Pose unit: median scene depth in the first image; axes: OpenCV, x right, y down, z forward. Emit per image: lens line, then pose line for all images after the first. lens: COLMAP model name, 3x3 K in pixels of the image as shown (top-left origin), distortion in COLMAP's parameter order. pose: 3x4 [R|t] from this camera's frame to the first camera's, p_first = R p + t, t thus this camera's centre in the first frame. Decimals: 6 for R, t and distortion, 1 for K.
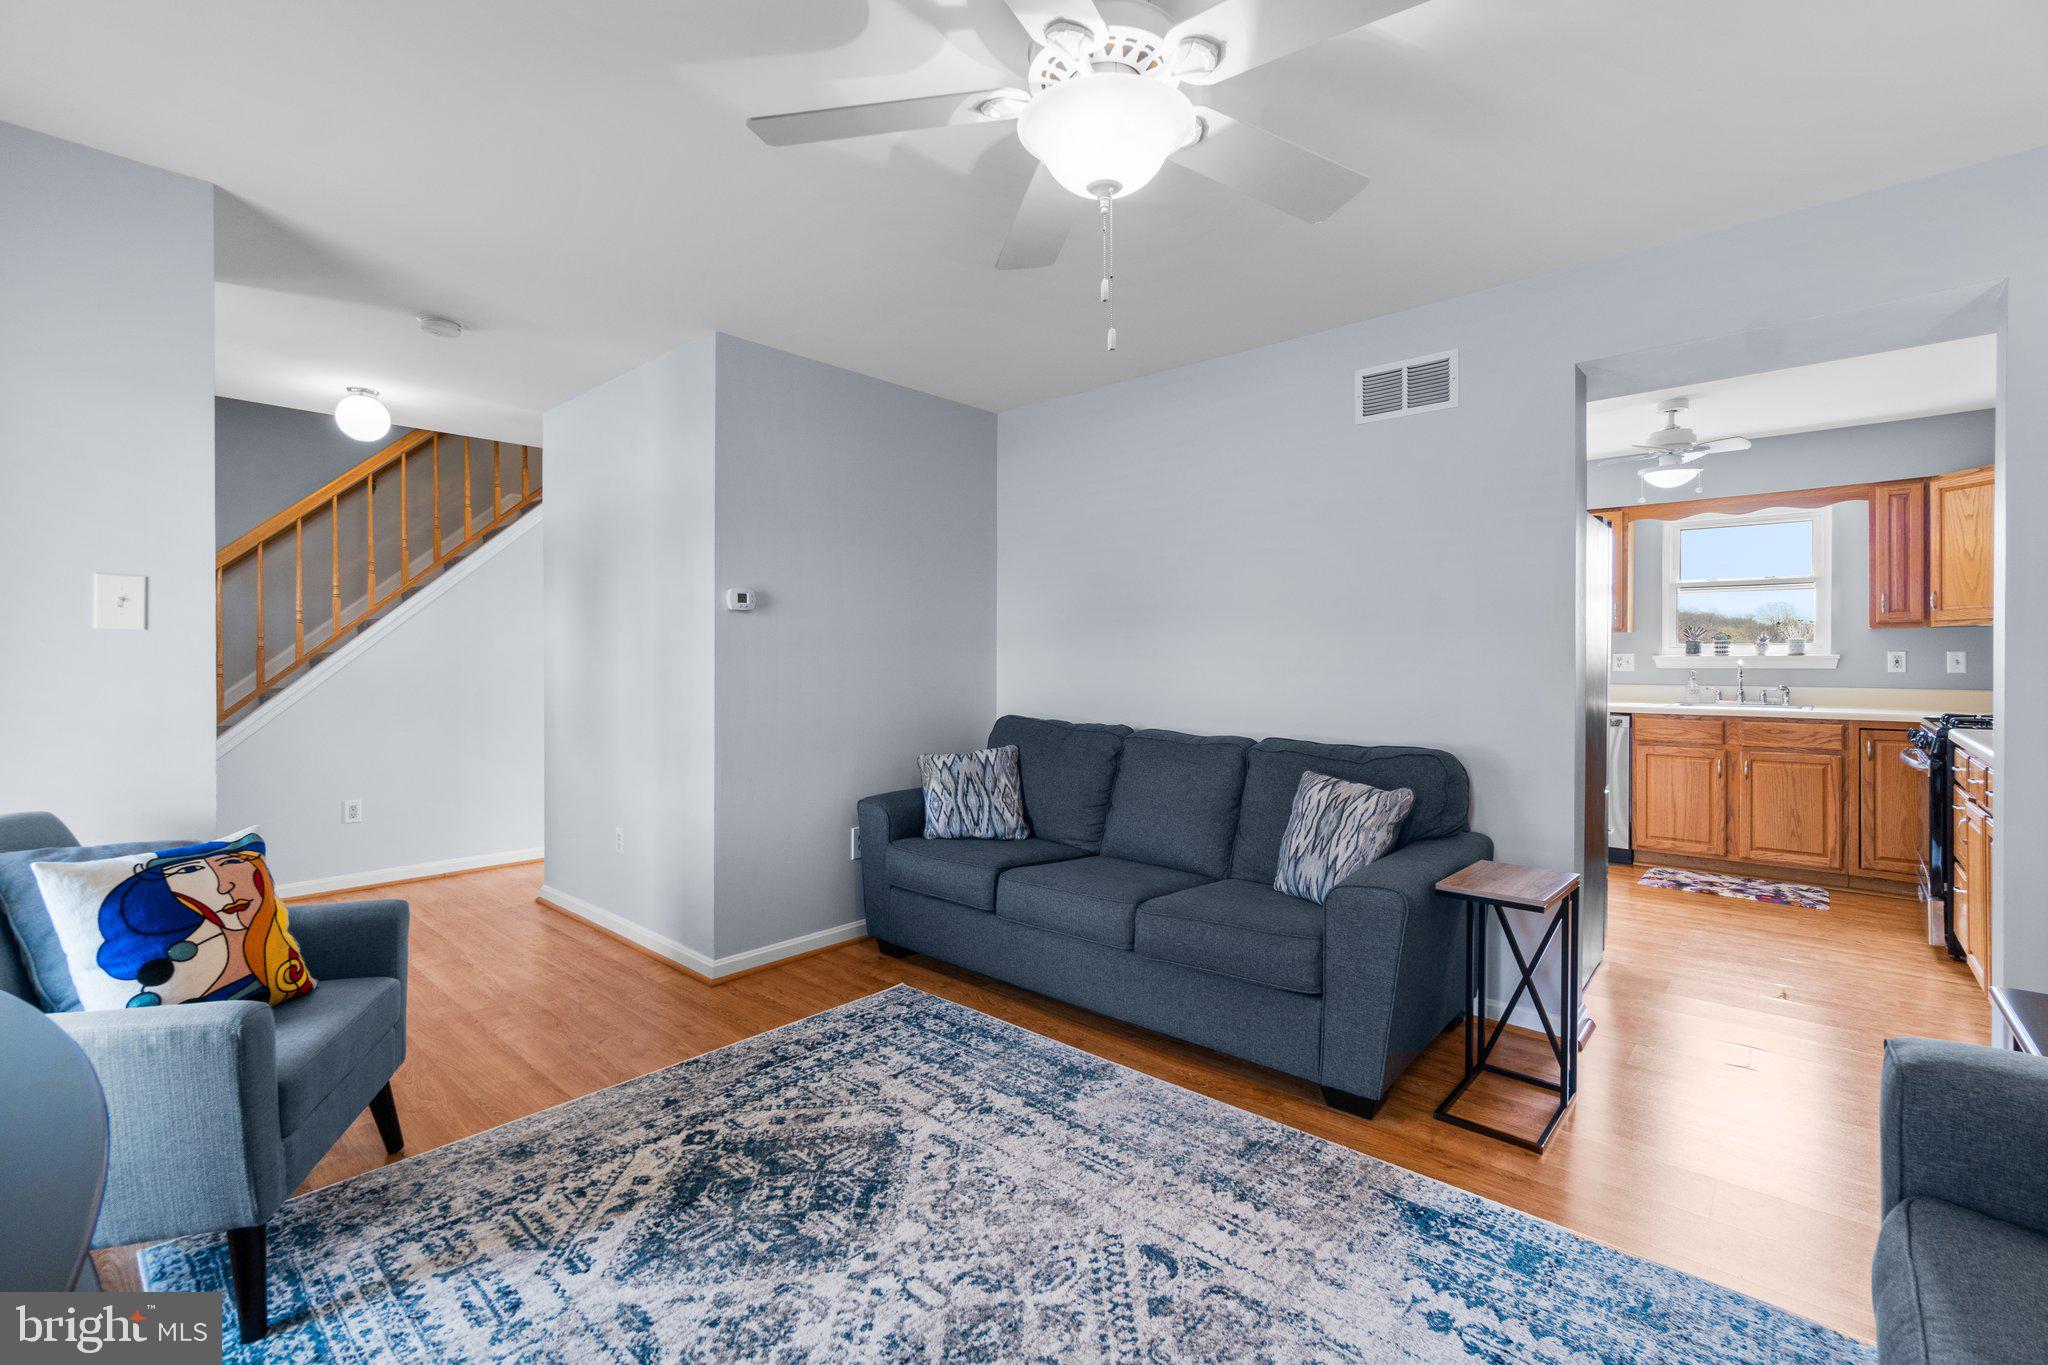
lens RADIAL K [[892.8, 0, 1016.3], [0, 892.8, 668.8], [0, 0, 1]] dist [-0.007736, 0.002077]
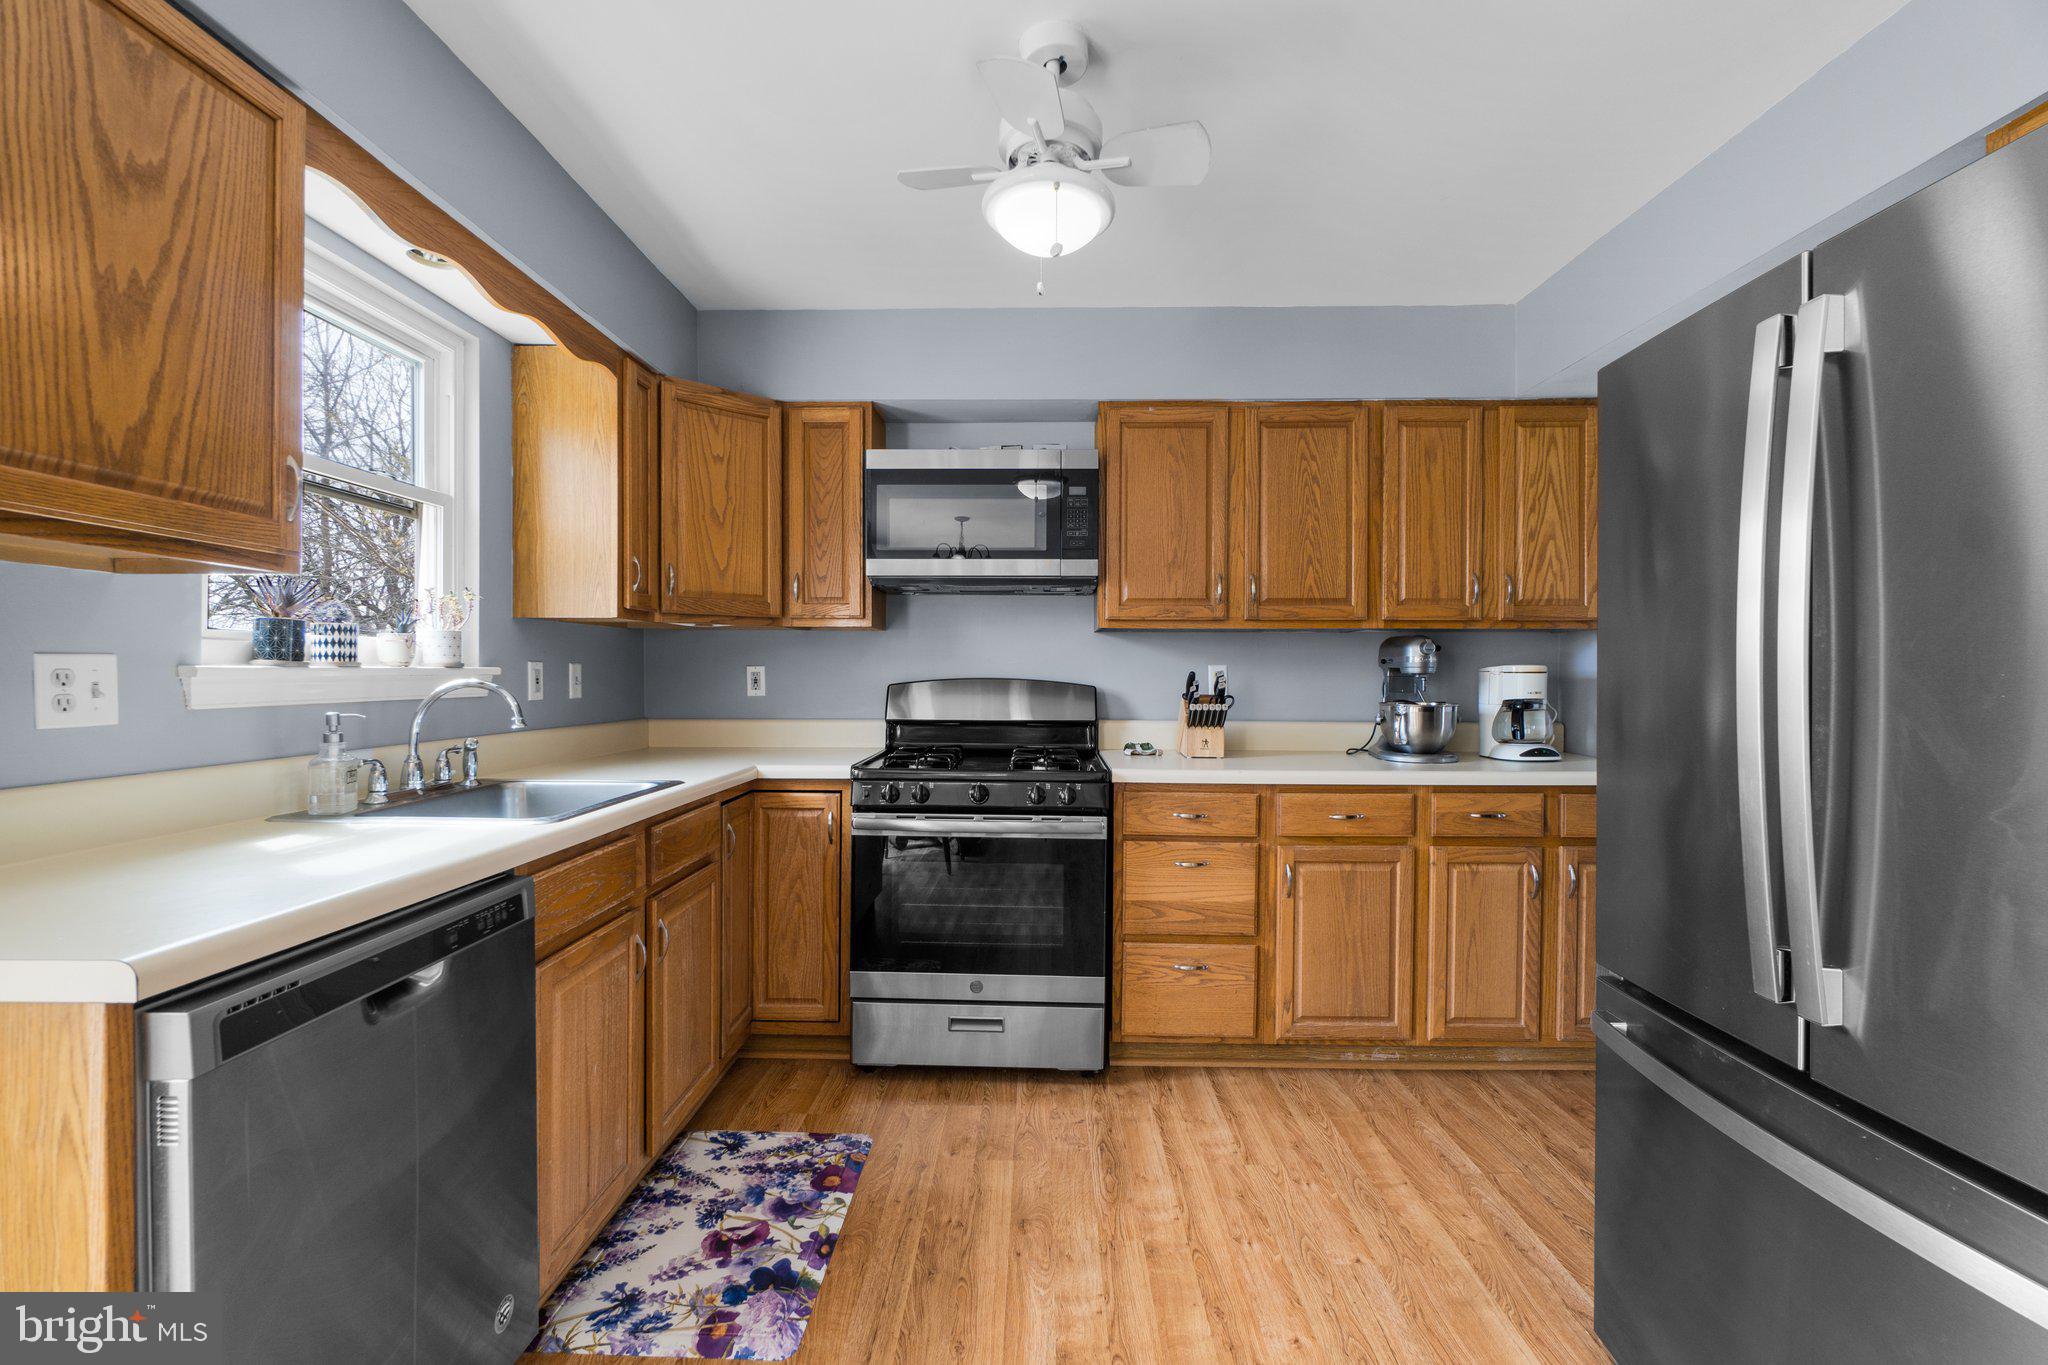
lens RADIAL K [[892.8, 0, 1020.2], [0, 892.8, 684.2], [0, 0, 1]] dist [-0.007736, 0.002077]
pose [[-0.657223, -0.010438, 0.753624, 0.356696], [0.006465, 0.999789, 0.019486, -0.013608], [-0.753669, 0.017679, -0.657017, 1.053841]]
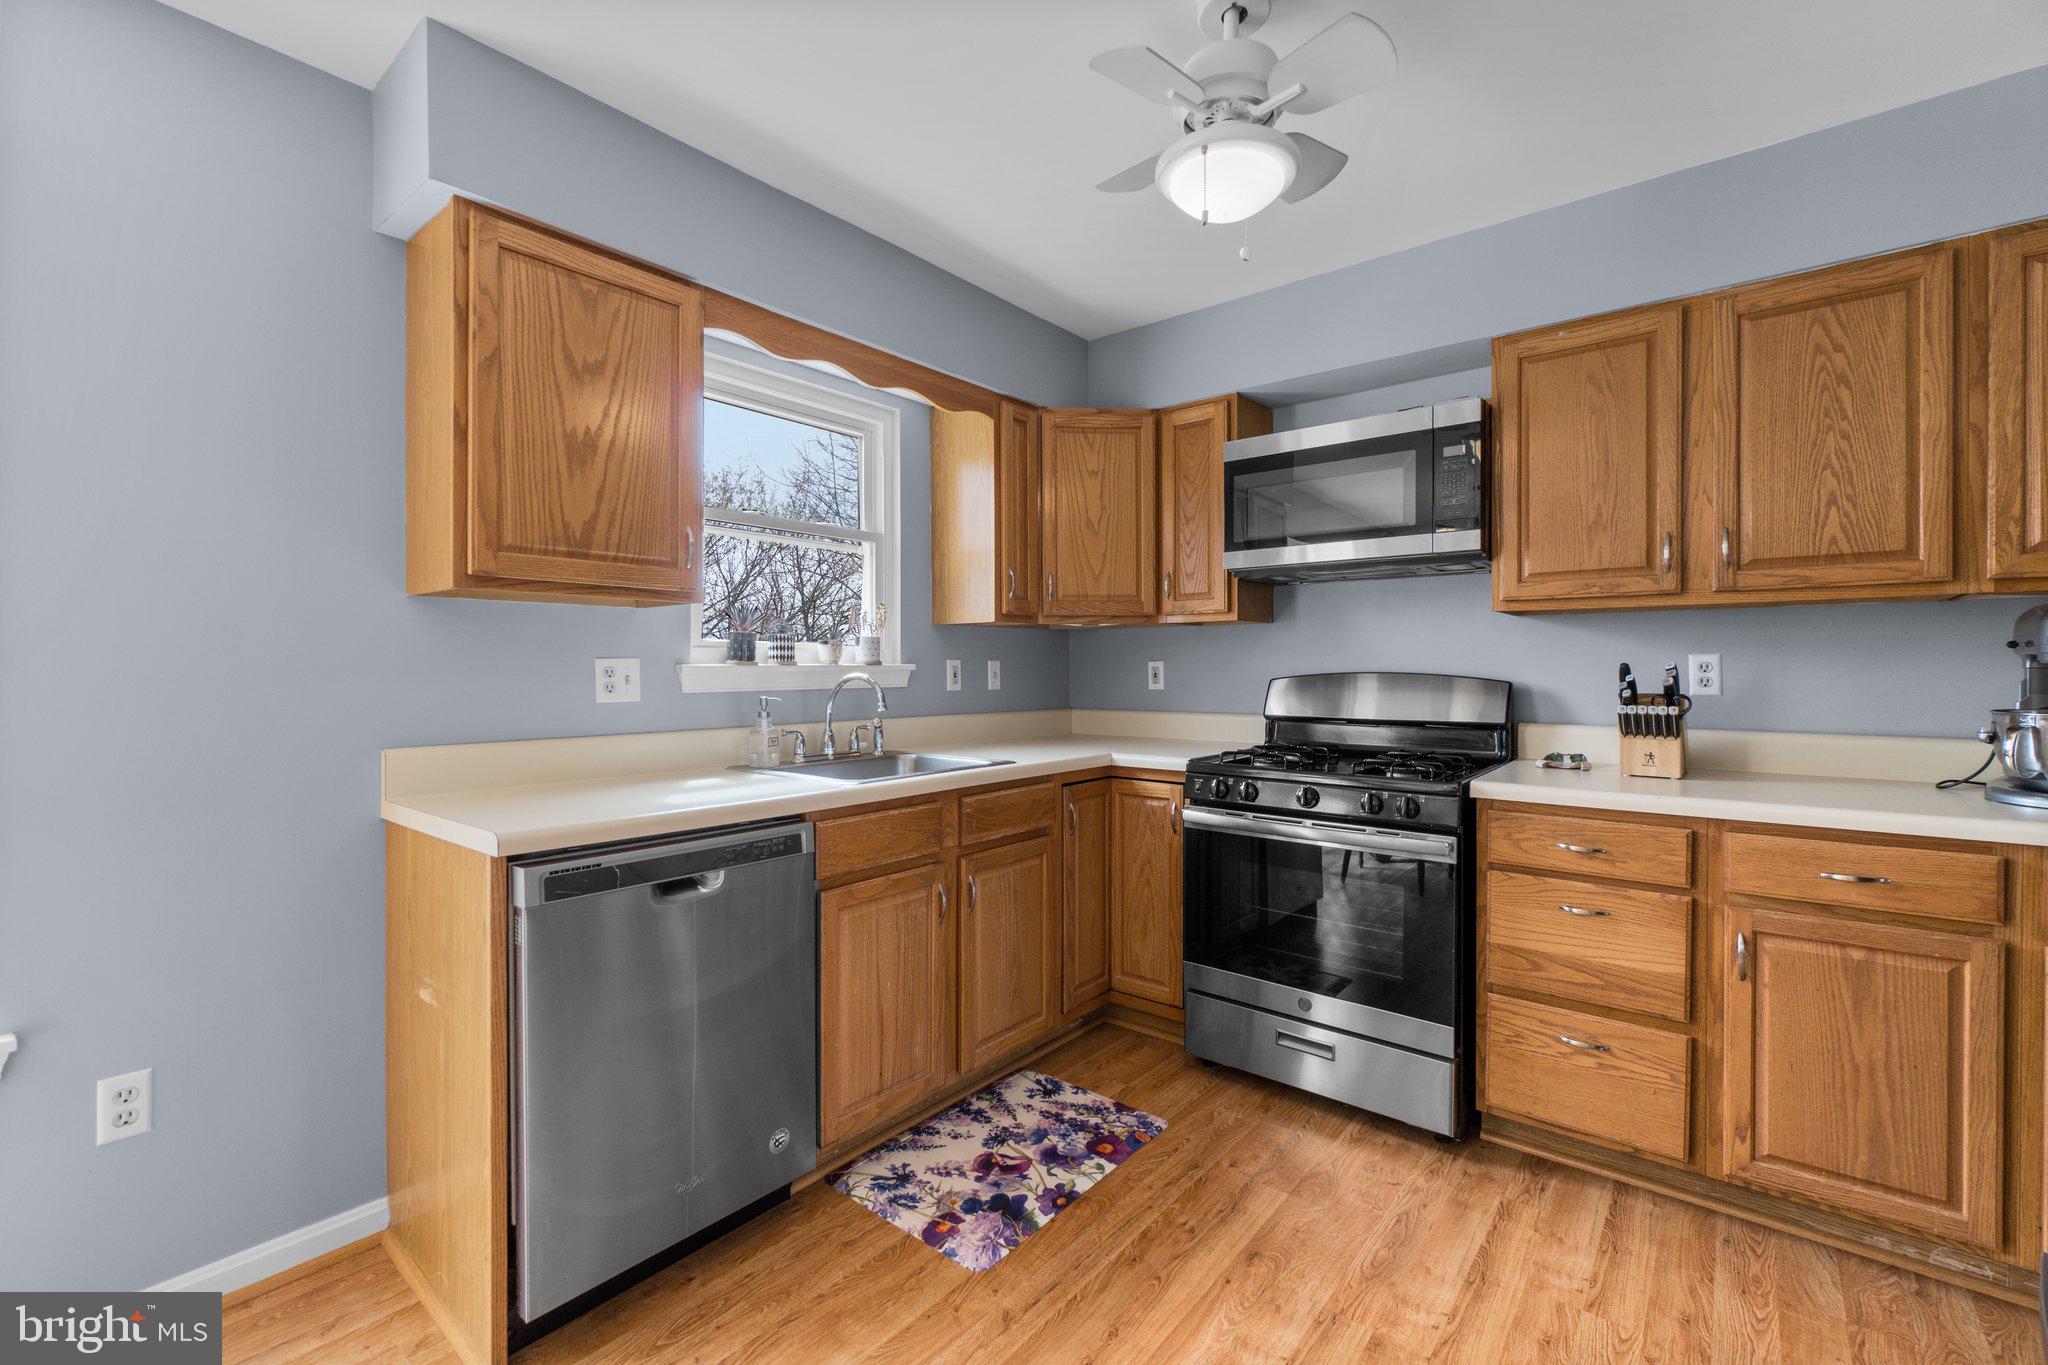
lens RADIAL K [[892.8, 0, 1009.9], [0, 892.8, 679.0], [0, 0, 1]] dist [-0.007736, 0.002077]
pose [[-0.041593, -0.011427, 0.999069, 0.292256], [0.013715, 0.999834, 0.012006, -0.011521], [-0.999040, 0.014202, -0.041430, 0.915425]]
